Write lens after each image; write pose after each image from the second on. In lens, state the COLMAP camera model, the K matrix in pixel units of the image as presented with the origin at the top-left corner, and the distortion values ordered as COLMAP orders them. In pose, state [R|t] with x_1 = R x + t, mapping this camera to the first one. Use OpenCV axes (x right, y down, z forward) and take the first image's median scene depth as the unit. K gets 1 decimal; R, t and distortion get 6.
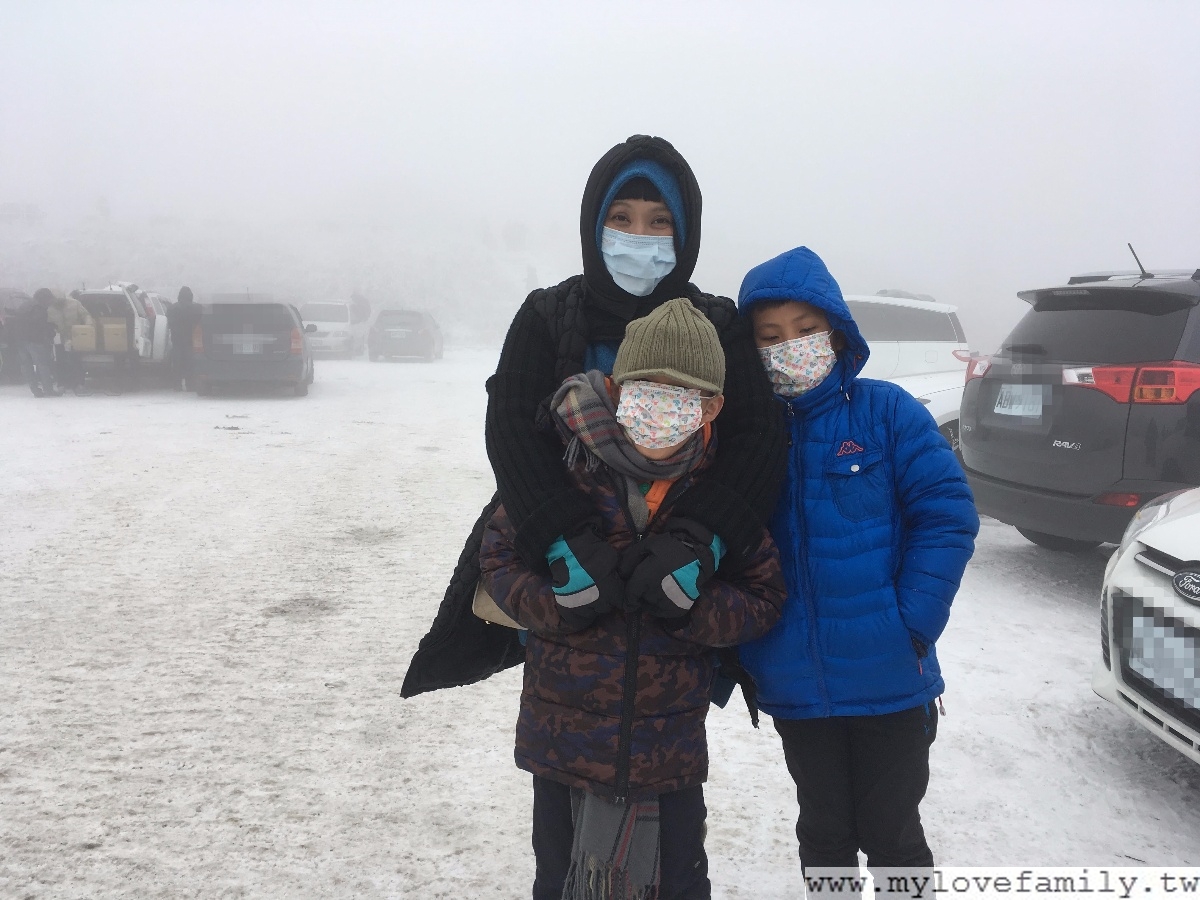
lens RADIAL K [[1008.7, 0, 610.3], [0, 1008.7, 436.2], [0, 0, 1]] dist [0.060714, -0.093551]
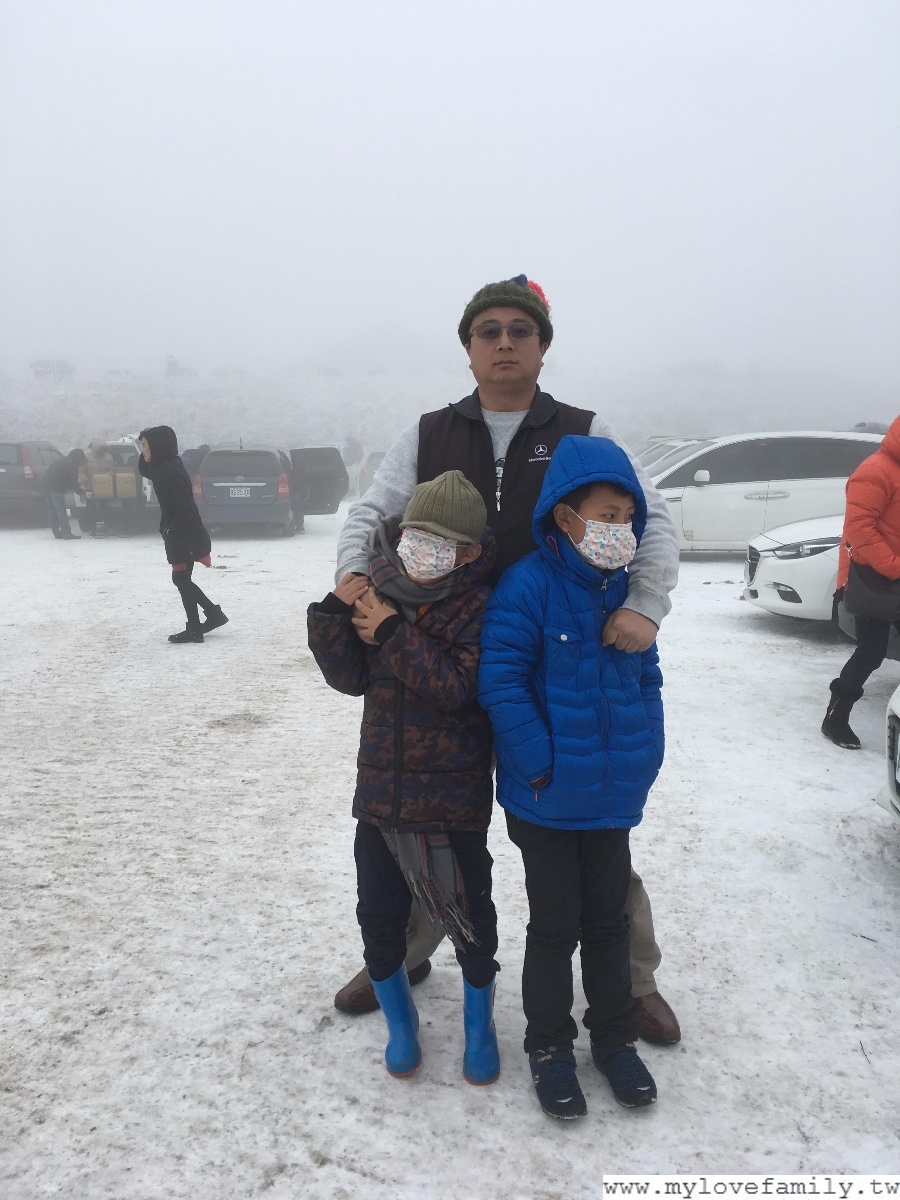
lens RADIAL K [[1008.7, 0, 424.4], [0, 1008.7, 569.4], [0, 0, 1]] dist [0.060714, -0.093551]
pose [[0.985326, -0.002102, -0.170671, 0.156101], [0.001224, 0.999985, -0.005252, 0.001473], [0.170680, 0.004966, 0.985314, -0.164202]]
